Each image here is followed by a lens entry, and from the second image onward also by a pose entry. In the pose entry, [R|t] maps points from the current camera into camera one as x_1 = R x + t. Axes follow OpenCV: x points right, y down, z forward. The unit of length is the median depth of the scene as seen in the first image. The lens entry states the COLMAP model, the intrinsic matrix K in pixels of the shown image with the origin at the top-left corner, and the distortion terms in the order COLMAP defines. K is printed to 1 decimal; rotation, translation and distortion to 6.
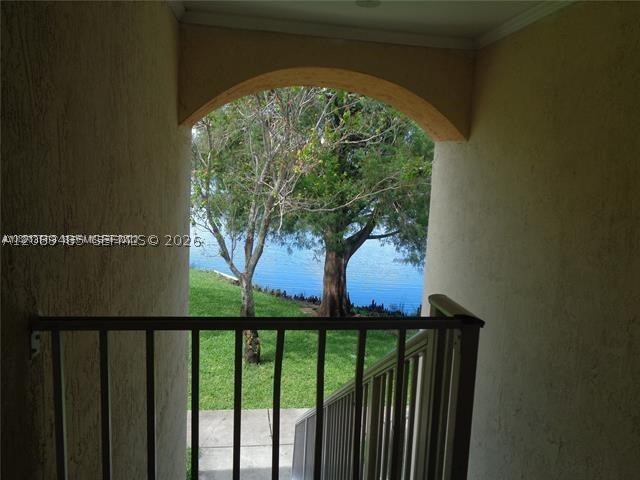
lens RADIAL K [[469.9, 0, 320.0], [0, 469.9, 240.0], [0, 0, 1]] dist [-0.003336, 0.000429]
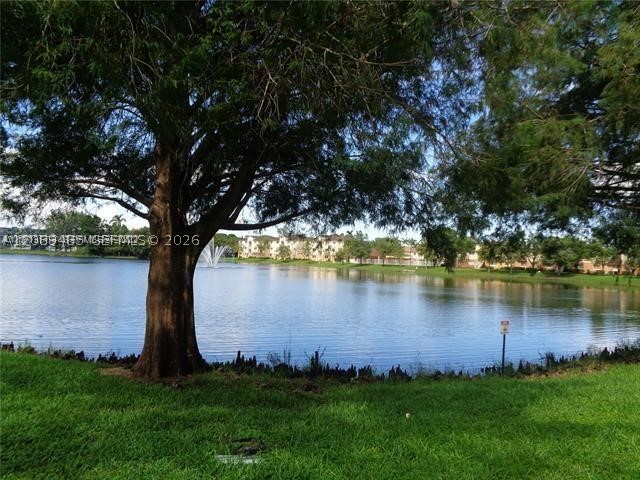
lens RADIAL K [[469.9, 0, 320.0], [0, 469.9, 240.0], [0, 0, 1]] dist [-0.003336, 0.000429]
pose [[0.946254, 0.001434, 0.323423, 0.019971], [0.052924, 0.985825, -0.159214, 0.108547], [-0.319066, 0.167773, 0.932764, 0.461322]]
